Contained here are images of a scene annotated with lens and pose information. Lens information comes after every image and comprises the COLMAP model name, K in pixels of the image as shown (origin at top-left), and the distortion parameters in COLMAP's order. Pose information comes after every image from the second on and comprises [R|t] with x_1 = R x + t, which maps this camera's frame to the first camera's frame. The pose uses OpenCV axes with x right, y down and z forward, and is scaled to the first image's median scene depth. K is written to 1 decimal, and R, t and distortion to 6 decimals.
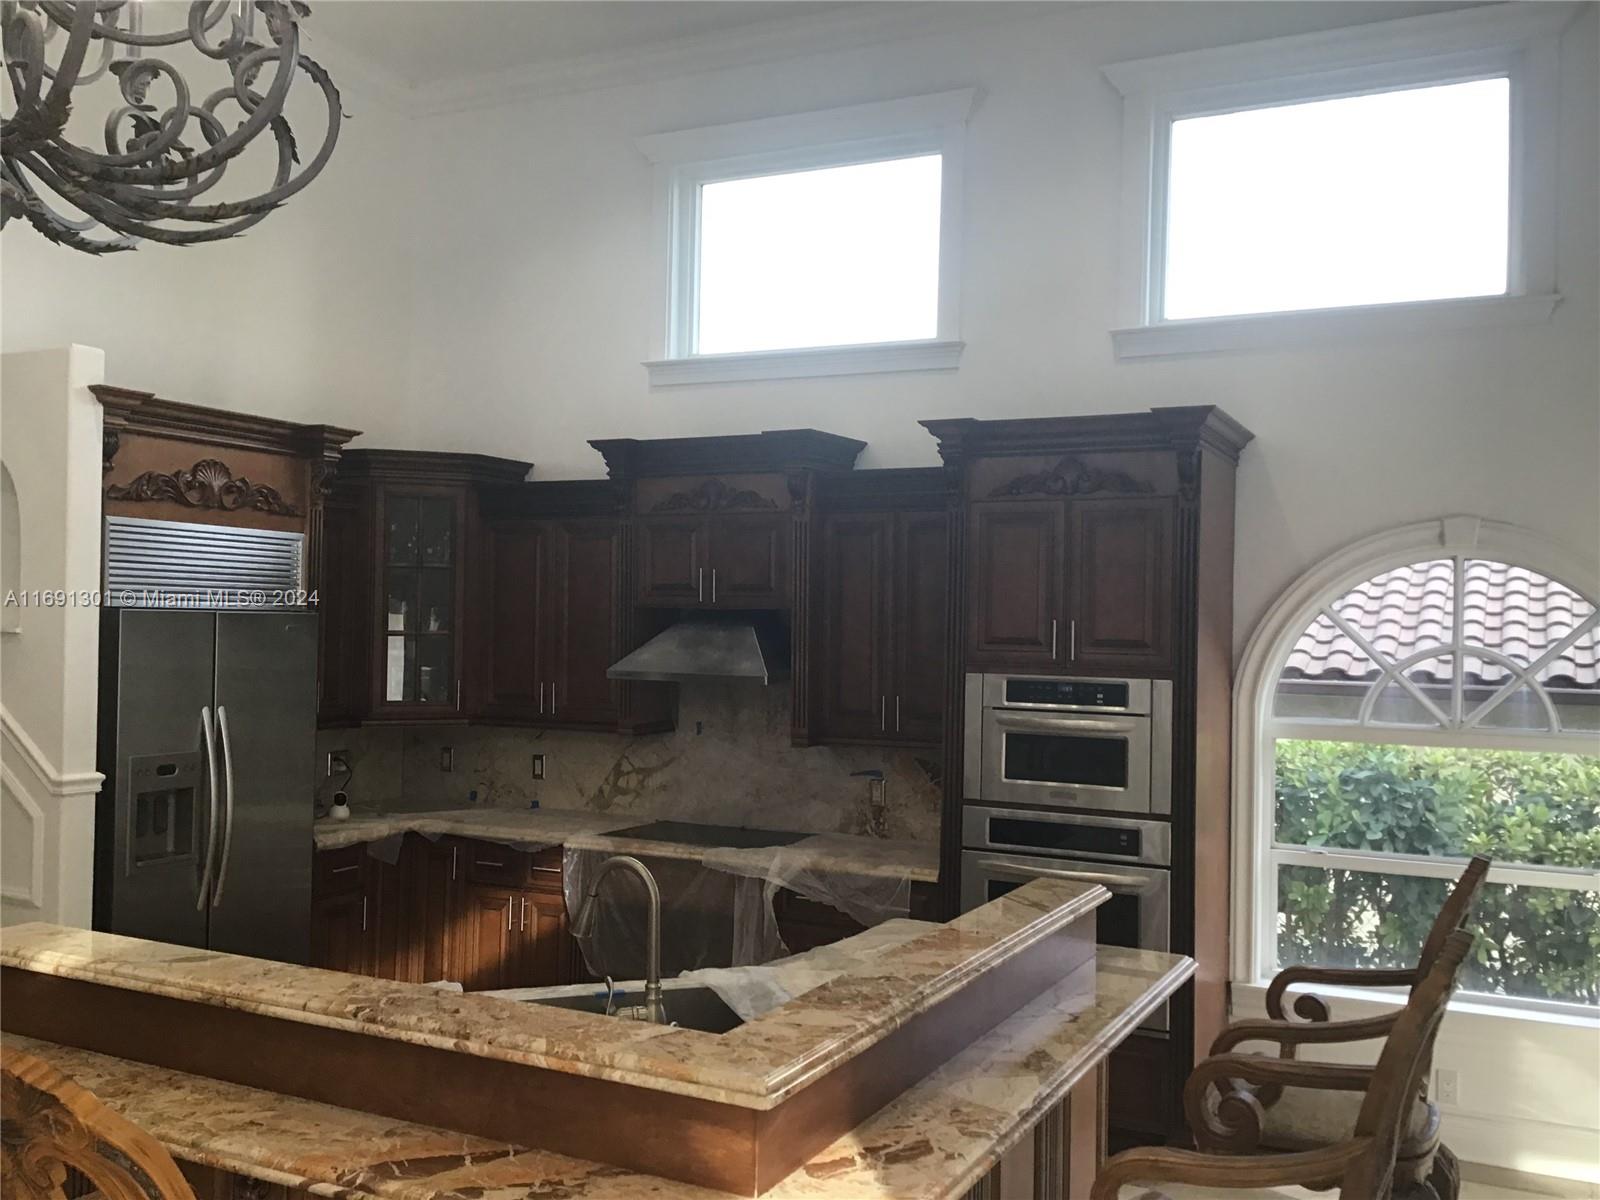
lens RADIAL K [[1448.4, 0, 820.0], [0, 1448.4, 601.7], [0, 0, 1]] dist [0.108181, -0.179031]
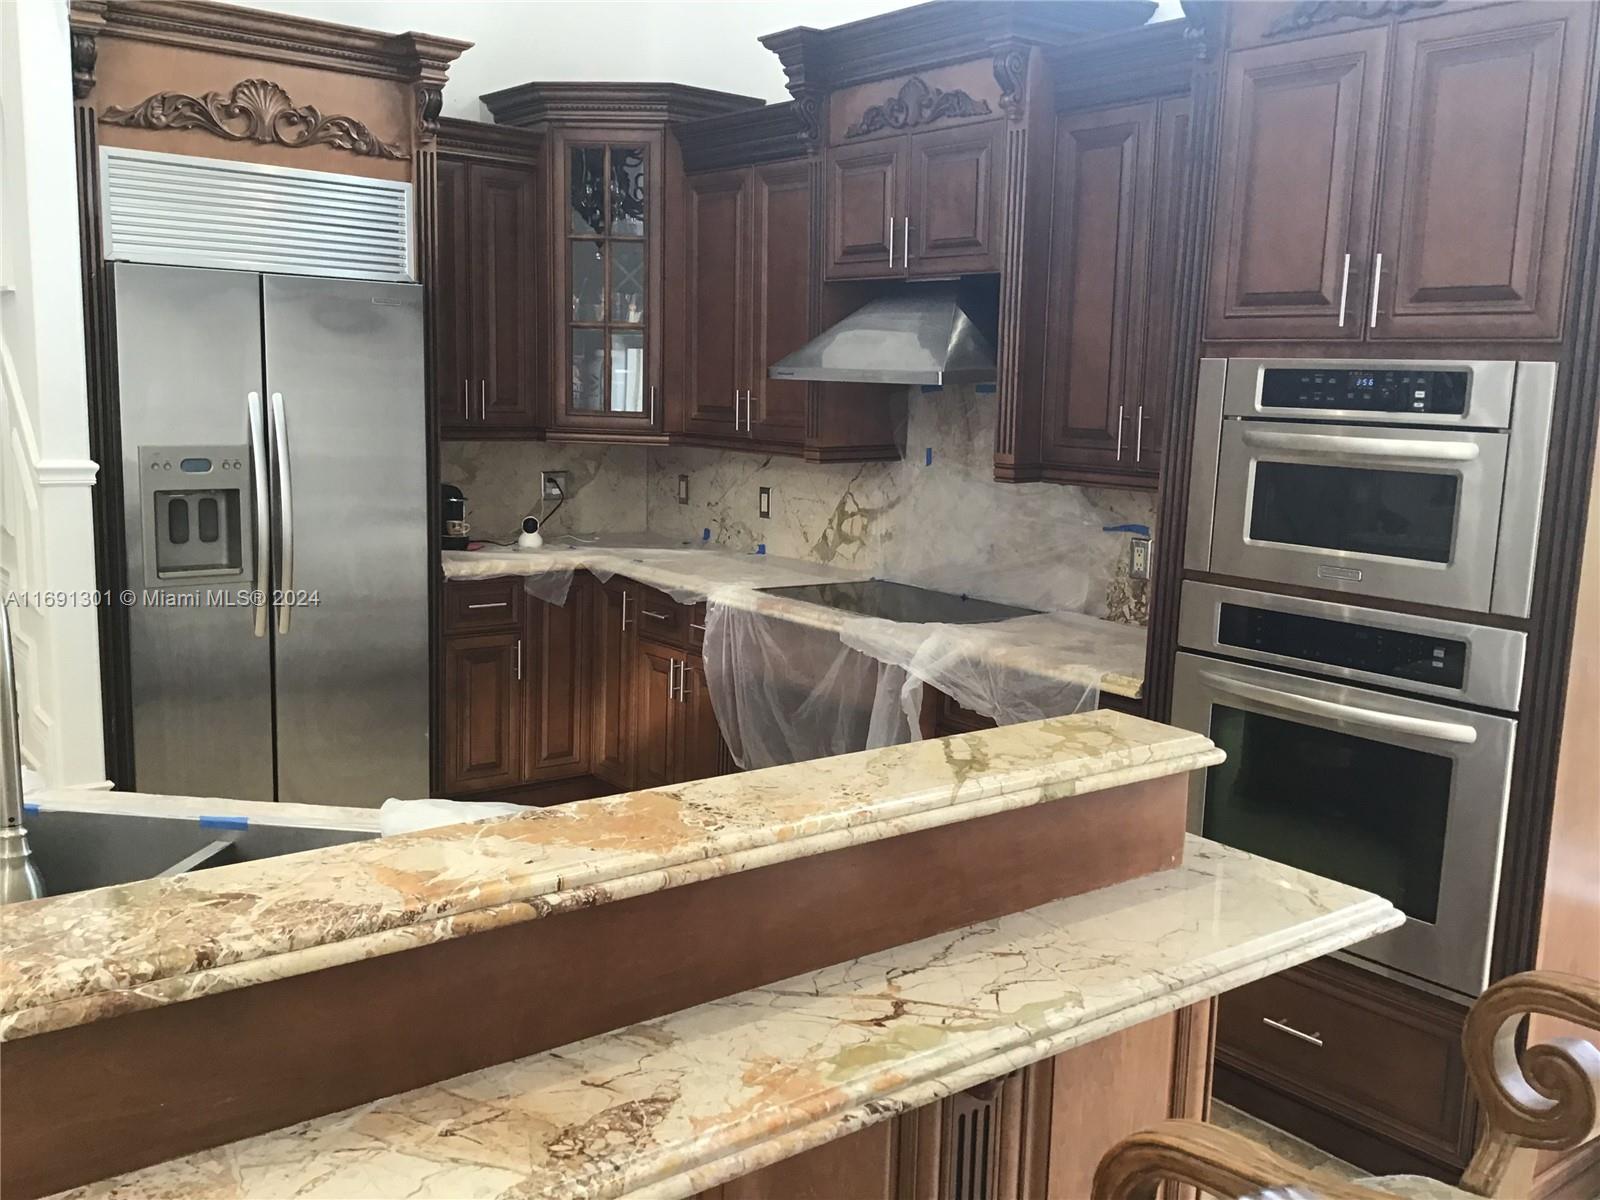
lens RADIAL K [[1457.8, 0, 814.1], [0, 1457.8, 604.6], [0, 0, 1]] dist [0.097284, -0.190093]
pose [[0.903568, 0.076834, -0.421499, 0.203571], [-0.009856, 0.987256, 0.158835, 0.051422], [0.428331, -0.139363, 0.892810, 0.362058]]
